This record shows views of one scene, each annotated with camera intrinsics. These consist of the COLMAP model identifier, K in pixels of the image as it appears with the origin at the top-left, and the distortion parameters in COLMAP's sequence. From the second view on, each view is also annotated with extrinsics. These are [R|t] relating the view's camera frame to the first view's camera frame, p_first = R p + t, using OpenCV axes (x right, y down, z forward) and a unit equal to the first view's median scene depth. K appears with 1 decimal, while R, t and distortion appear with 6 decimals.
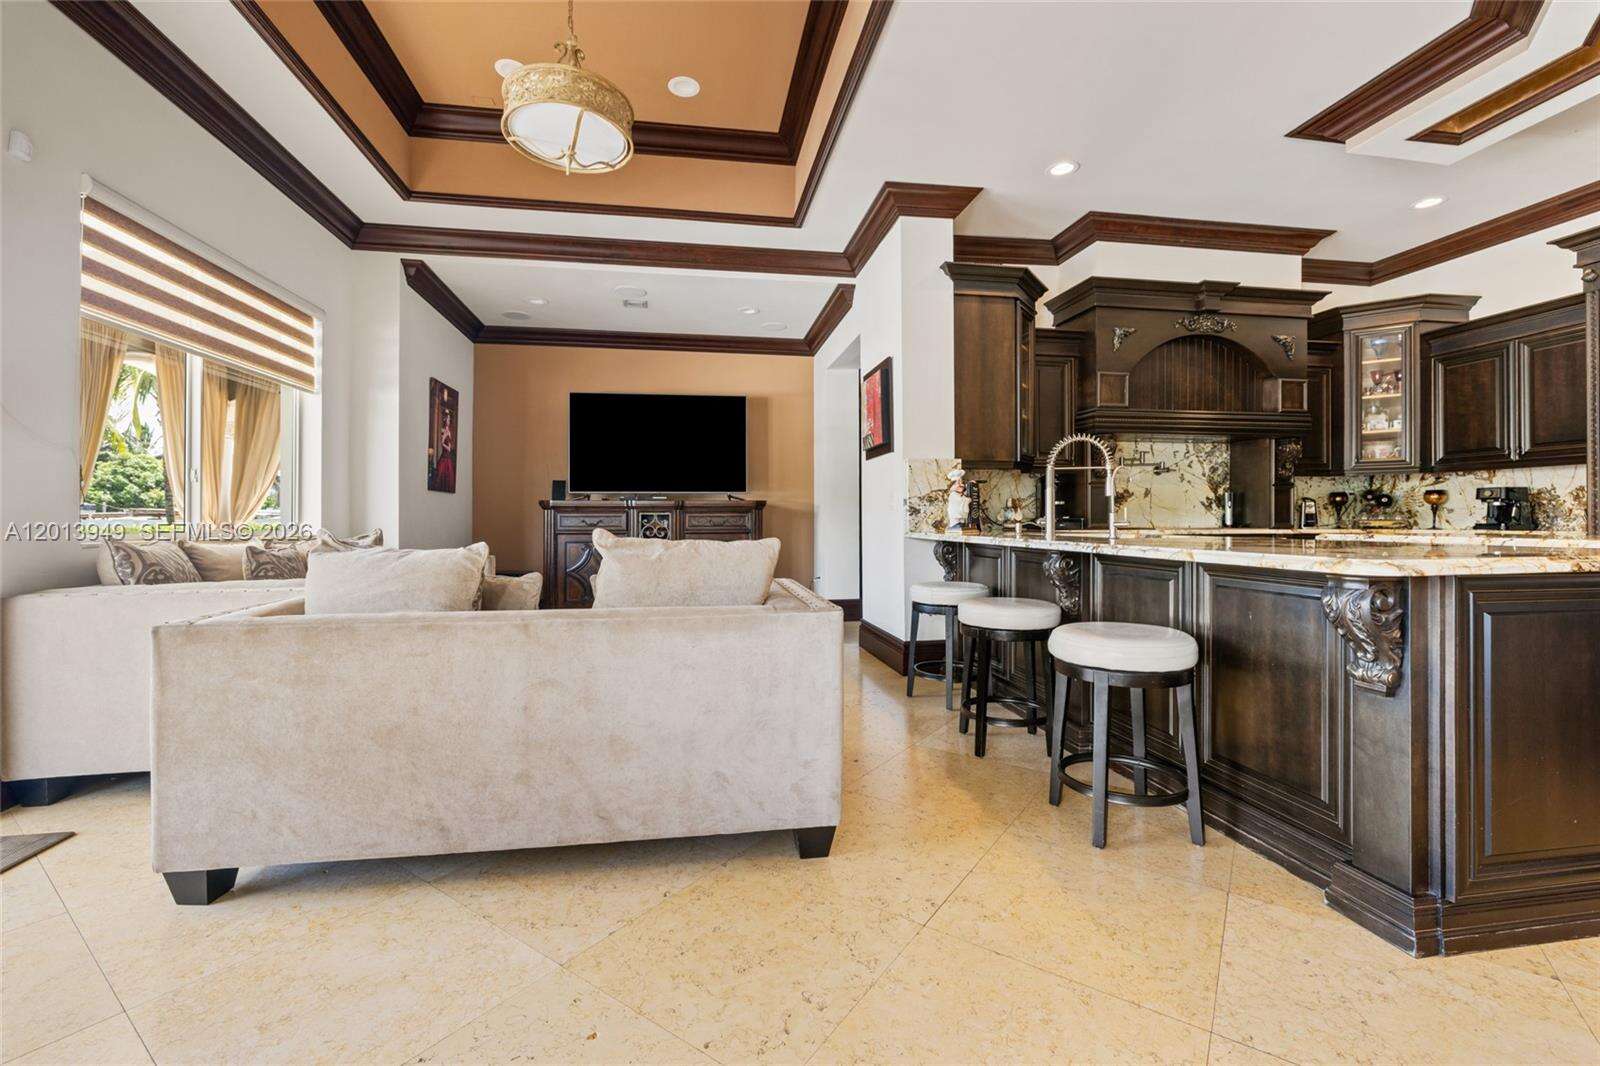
lens RADIAL K [[673.4, 0, 792.3], [0, 673.4, 519.2], [0, 0, 1]] dist [-0.009368, -0.000007]
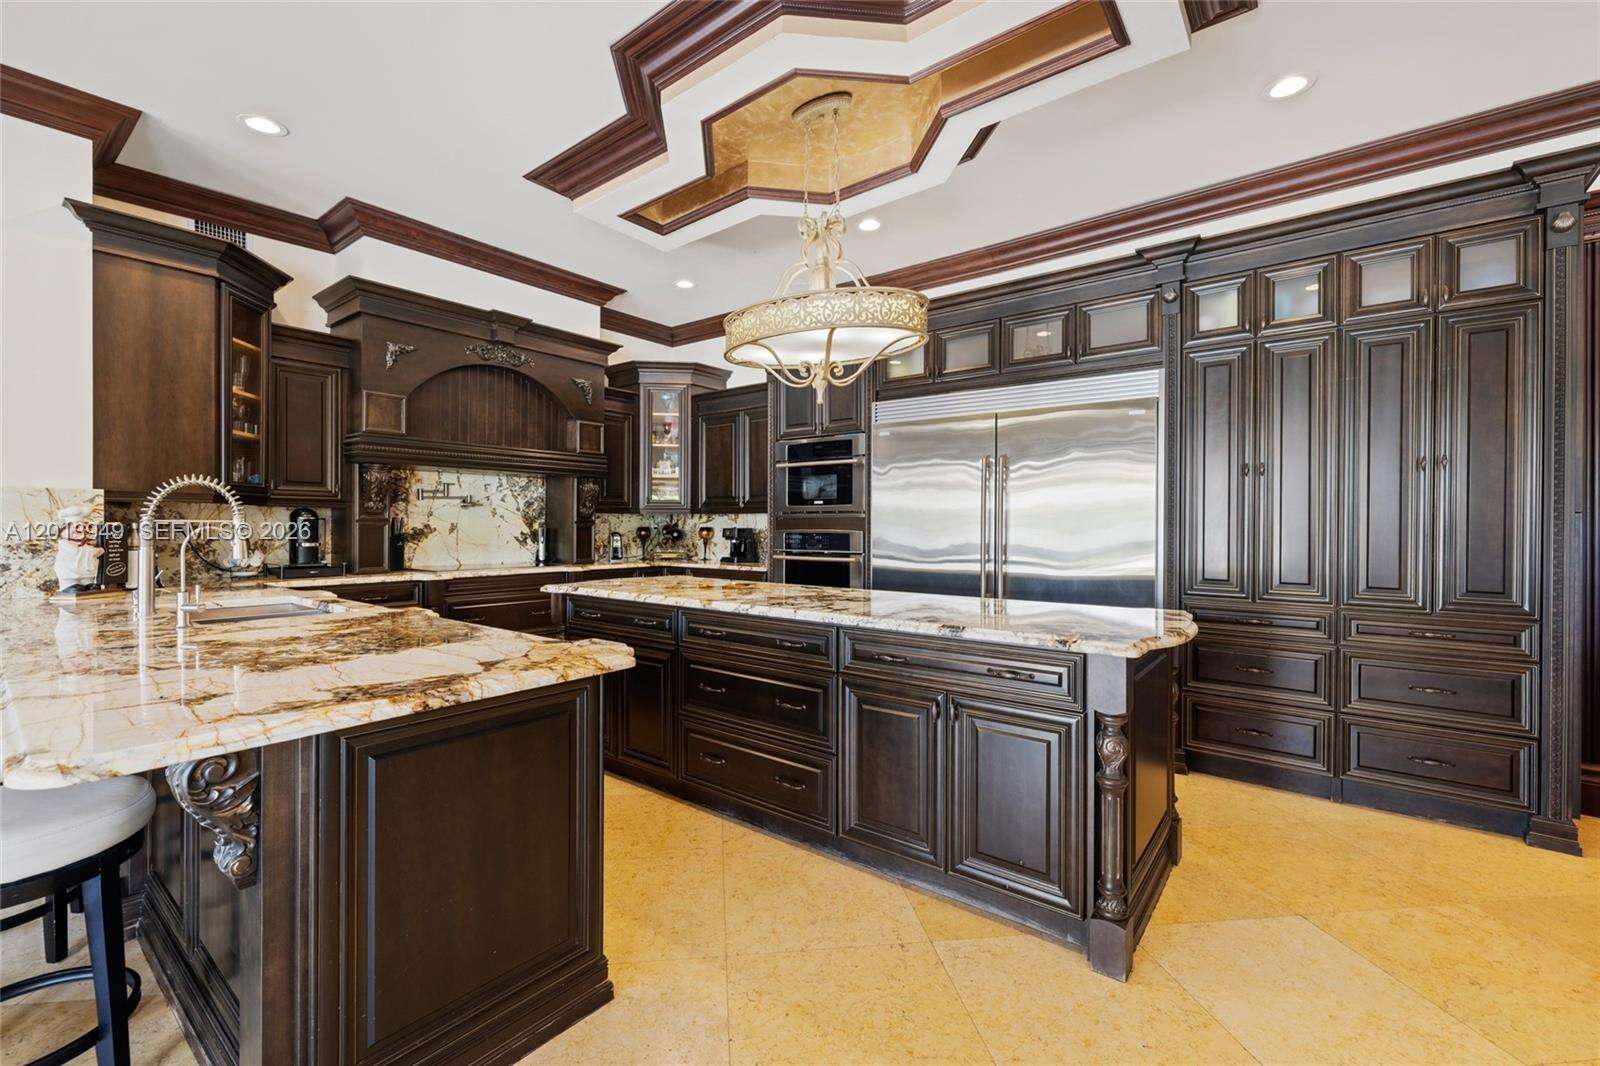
lens RADIAL K [[673.4, 0, 793.2], [0, 673.4, 533.1], [0, 0, 1]] dist [-0.009368, -0.000007]
pose [[0.732777, -0.002984, 0.680463, 0.261473], [-0.004135, 0.999952, 0.008839, -0.045787], [-0.680457, -0.009291, 0.732729, 0.007400]]
